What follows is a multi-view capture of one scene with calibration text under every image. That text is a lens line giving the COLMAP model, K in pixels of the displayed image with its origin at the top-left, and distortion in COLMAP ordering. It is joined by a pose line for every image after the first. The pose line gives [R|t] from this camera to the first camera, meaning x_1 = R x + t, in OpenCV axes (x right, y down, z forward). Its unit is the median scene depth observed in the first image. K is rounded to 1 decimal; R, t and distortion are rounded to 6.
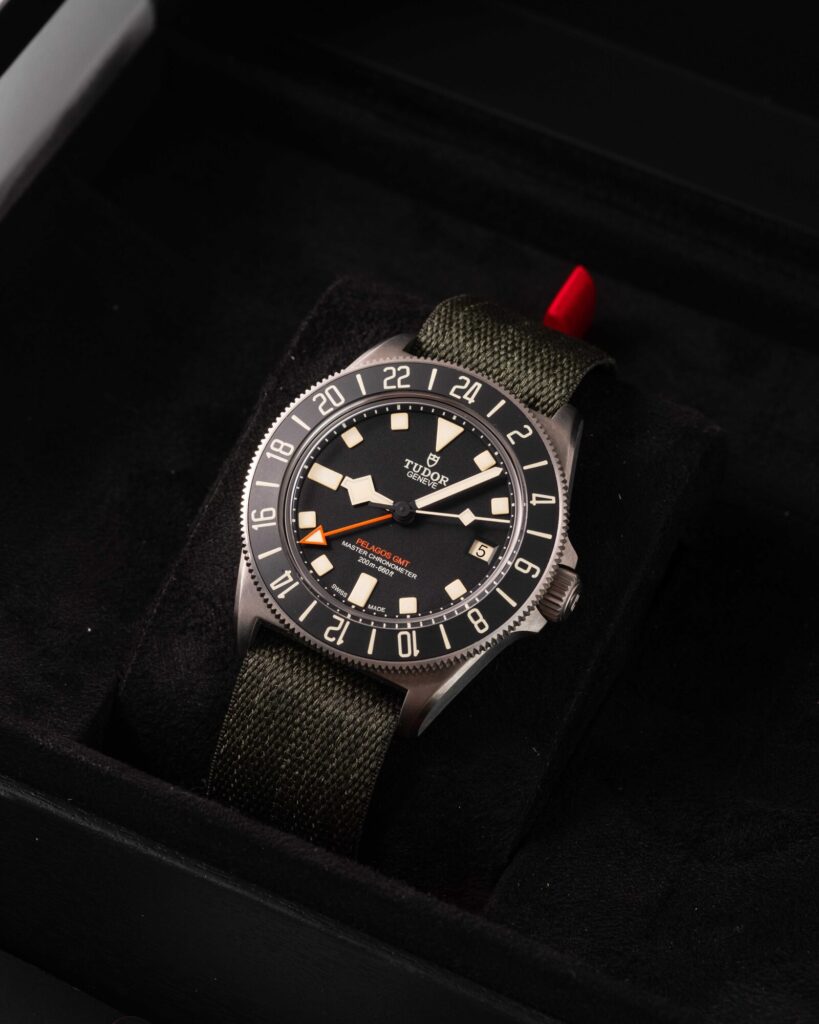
lens RADIAL K [[4089.1, 0, 400.9], [0, 4089.1, 512.8], [0, 0, 1]] dist [0.365457, 0.000000]
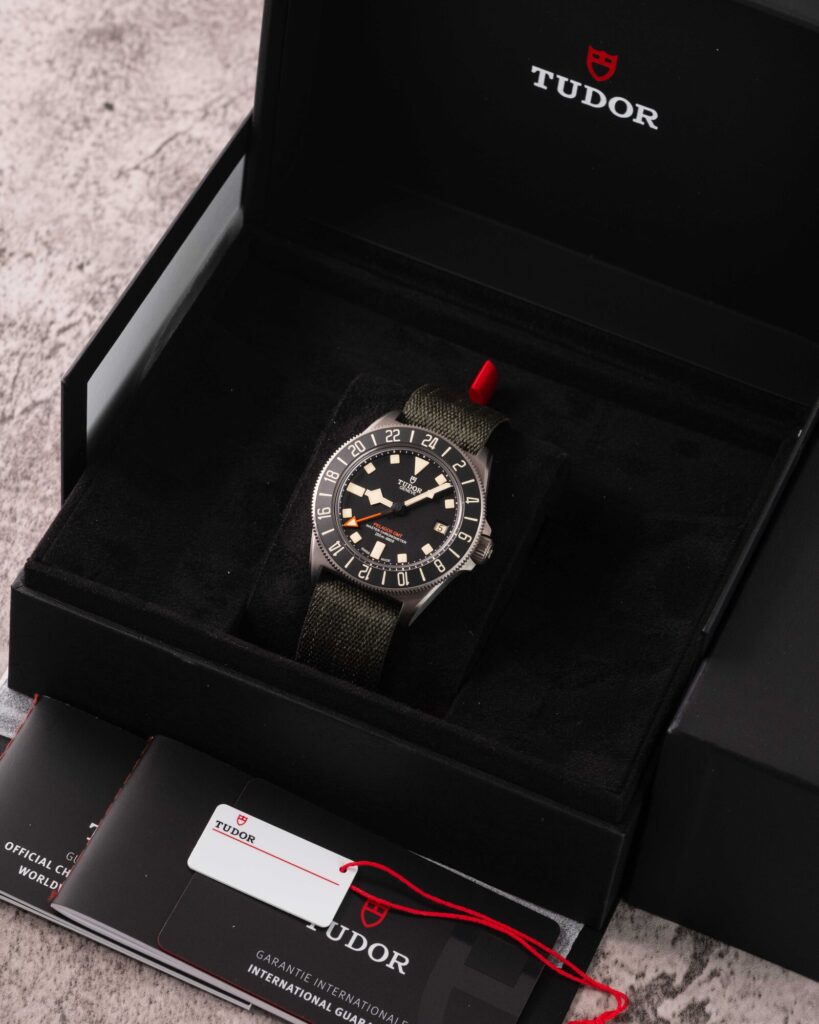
lens RADIAL K [[4089.1, 0, 415.0], [0, 4089.1, 516.4], [0, 0, 1]] dist [0.365457, 0.000000]
pose [[0.999364, -0.023580, 0.026767, -0.042156], [0.022313, 0.998660, 0.046687, -0.083918], [-0.027832, -0.046060, 0.998551, -0.877658]]
